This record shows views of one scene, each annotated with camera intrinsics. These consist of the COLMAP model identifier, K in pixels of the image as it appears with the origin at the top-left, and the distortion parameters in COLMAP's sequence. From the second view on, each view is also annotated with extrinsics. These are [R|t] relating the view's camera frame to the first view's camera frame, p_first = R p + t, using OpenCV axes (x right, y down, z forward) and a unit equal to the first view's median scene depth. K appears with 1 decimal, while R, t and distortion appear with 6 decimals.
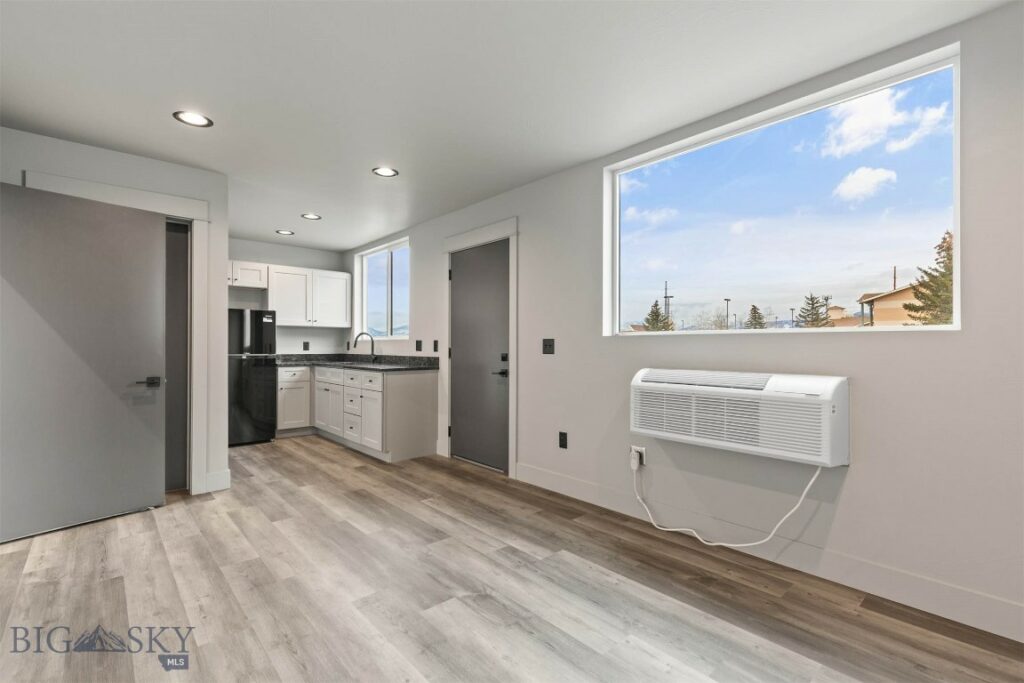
lens RADIAL K [[467.4, 0, 514.9], [0, 467.4, 341.4], [0, 0, 1]] dist [0.009764, -0.000180]
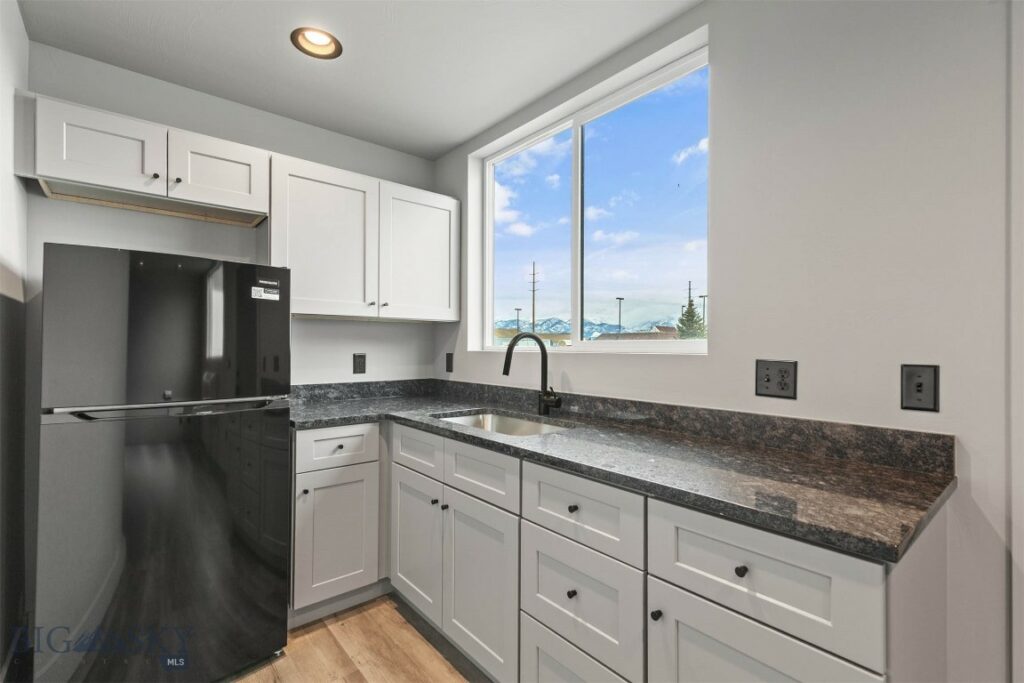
lens RADIAL K [[467.4, 0, 509.7], [0, 467.4, 342.1], [0, 0, 1]] dist [0.009764, -0.000180]
pose [[0.999427, 0.004735, -0.033527, -0.320298], [-0.004753, 0.999989, -0.000460, -0.011431], [0.033525, 0.000619, 0.999438, 0.627302]]
